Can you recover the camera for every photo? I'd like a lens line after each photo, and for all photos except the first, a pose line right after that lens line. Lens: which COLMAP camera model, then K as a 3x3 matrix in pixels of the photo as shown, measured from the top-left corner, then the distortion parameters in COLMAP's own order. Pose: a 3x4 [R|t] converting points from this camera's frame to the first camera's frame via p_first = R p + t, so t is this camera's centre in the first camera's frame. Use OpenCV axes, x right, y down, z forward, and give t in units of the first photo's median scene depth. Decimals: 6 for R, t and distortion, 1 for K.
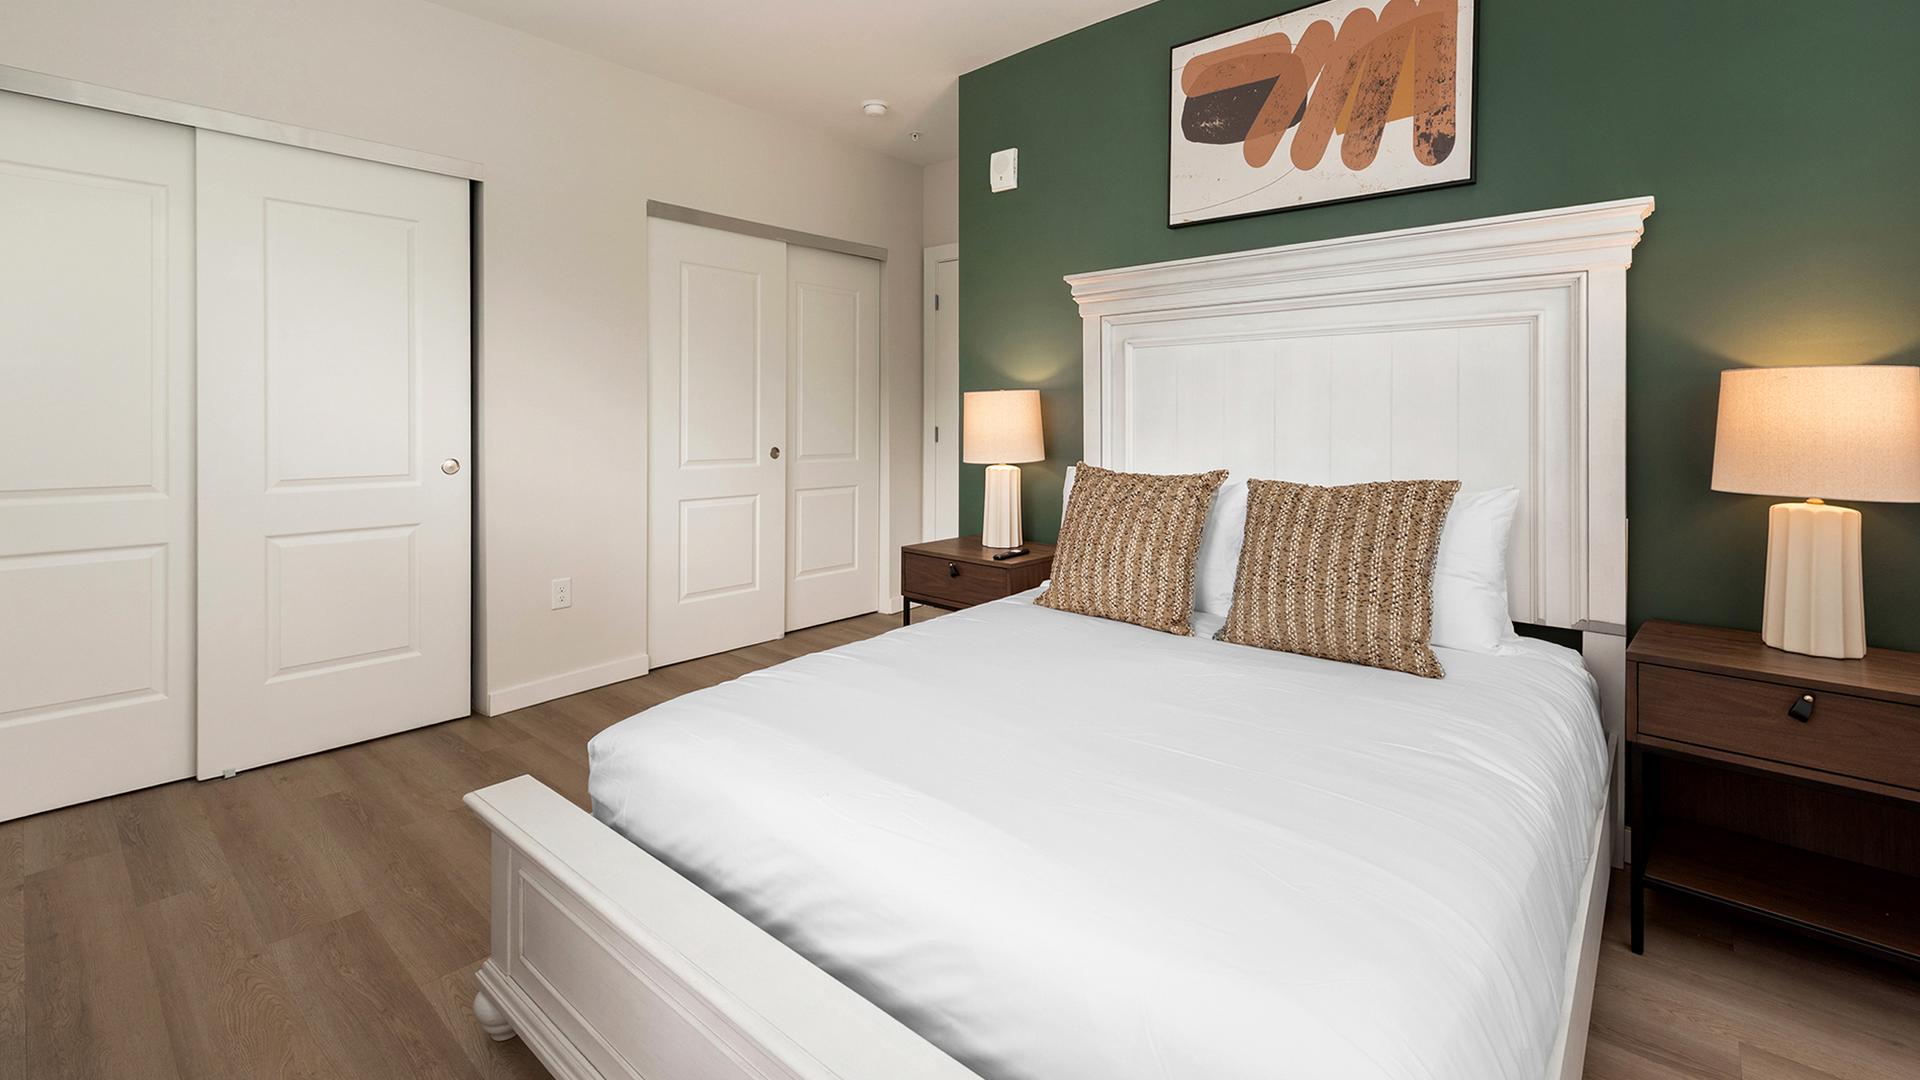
lens RADIAL K [[832.8, 0, 959.8], [0, 832.8, 525.1], [0, 0, 1]] dist [-0.033008, 0.000023]
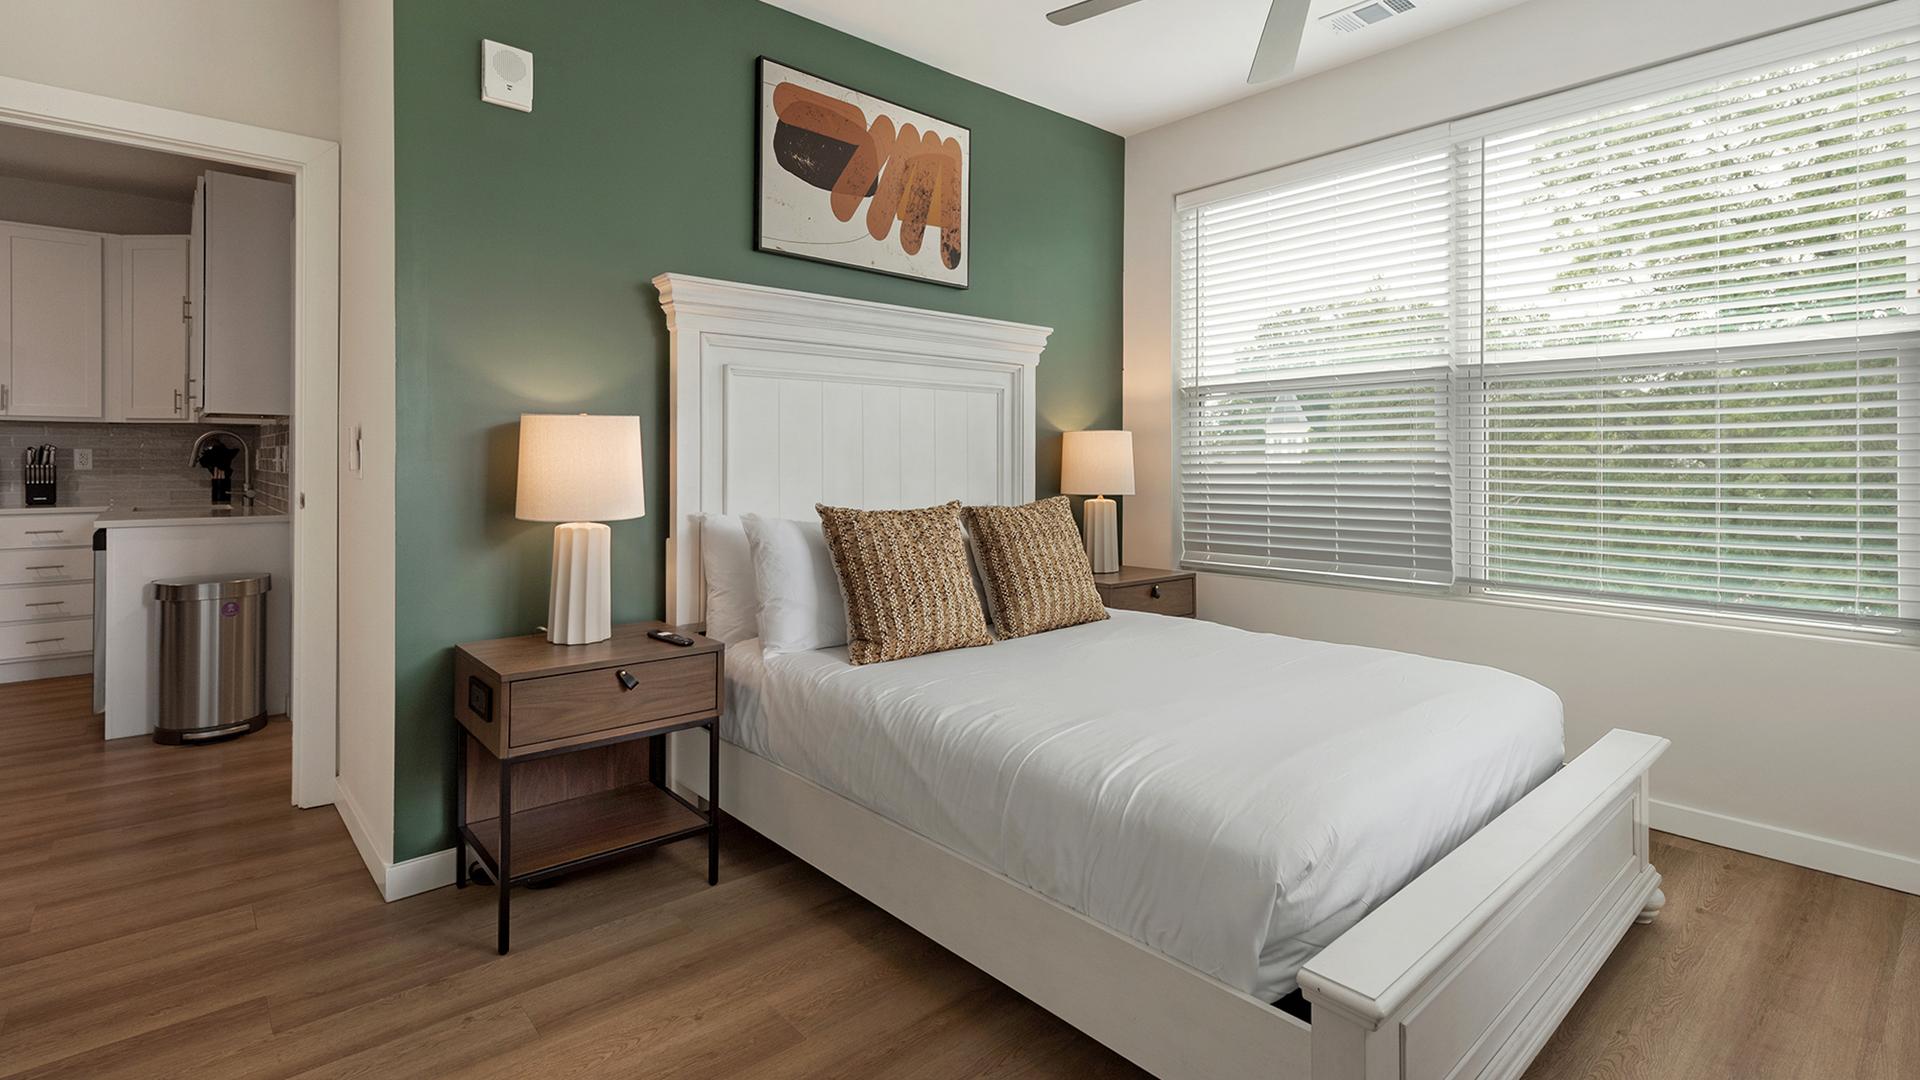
lens RADIAL K [[896.6, 0, 960.0], [0, 896.6, 540.0], [0, 0, 1]] dist [-0.000355, -0.000270]
pose [[0.089593, -0.086395, 0.992224, -0.861038], [0.124151, 0.989429, 0.074942, -0.097201], [-0.988210, 0.116471, 0.099372, 0.821187]]
